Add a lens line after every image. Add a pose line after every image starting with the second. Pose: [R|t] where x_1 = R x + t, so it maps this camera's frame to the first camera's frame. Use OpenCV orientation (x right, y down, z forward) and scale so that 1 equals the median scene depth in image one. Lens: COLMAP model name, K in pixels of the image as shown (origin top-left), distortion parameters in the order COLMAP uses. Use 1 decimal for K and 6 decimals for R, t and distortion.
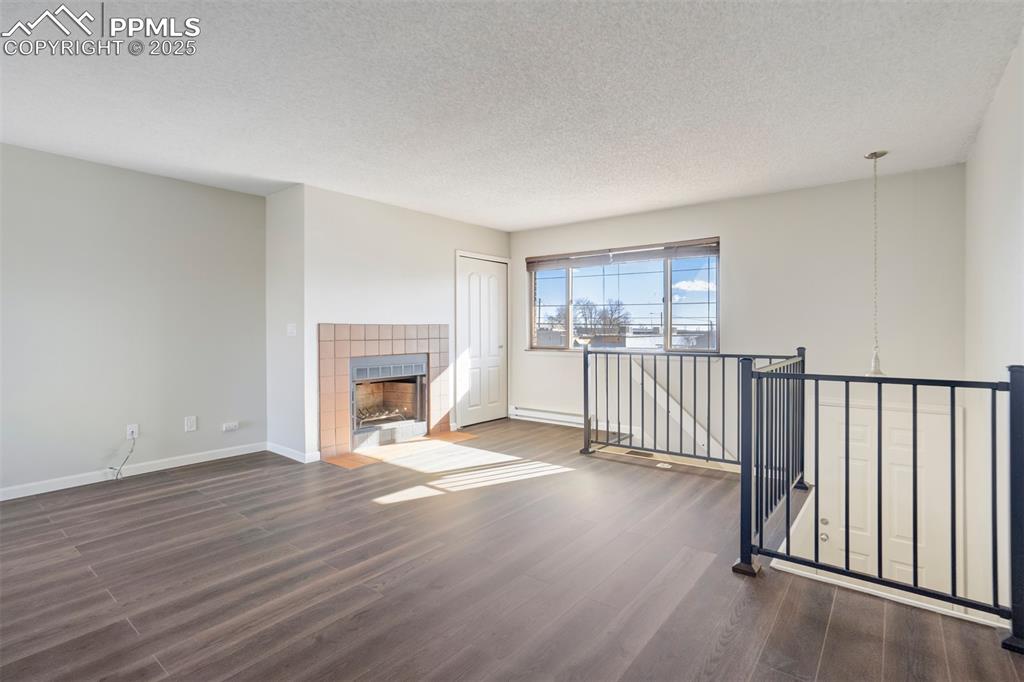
lens RADIAL K [[479.0, 0, 512.0], [0, 479.0, 341.0], [0, 0, 1]] dist [-0.043709, 0.020823]
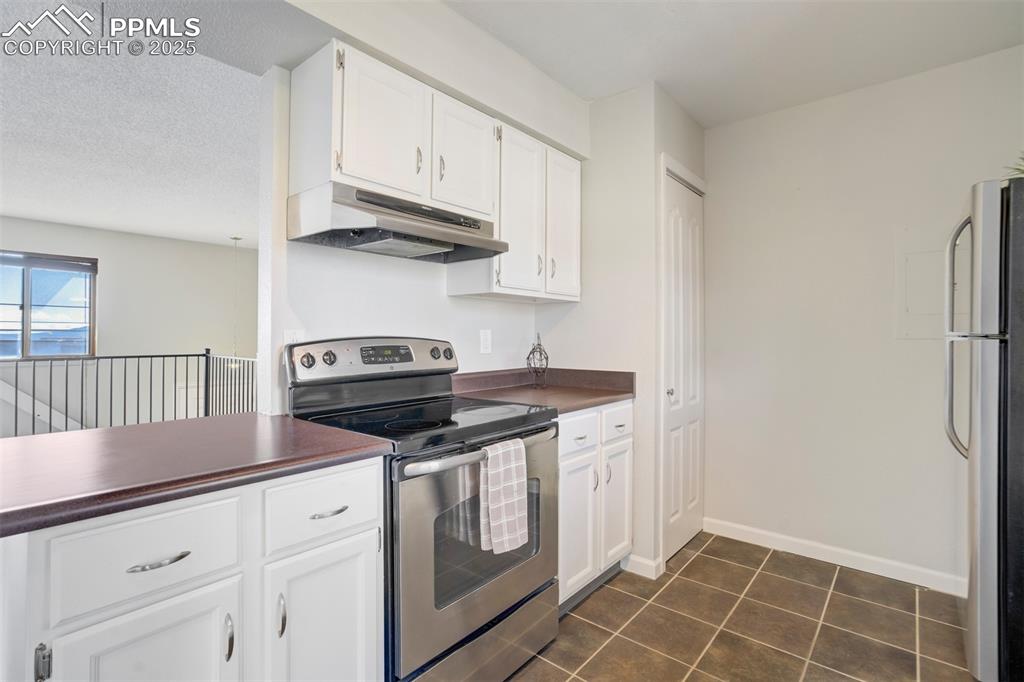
lens RADIAL K [[483.5, 0, 511.4], [0, 483.5, 335.0], [0, 0, 1]] dist [-0.034177, 0.023208]
pose [[0.034376, 0.010116, 0.999358, -1.662774], [0.022881, 0.999679, -0.010906, 0.005149], [-0.999147, 0.023241, 0.034133, -0.102189]]
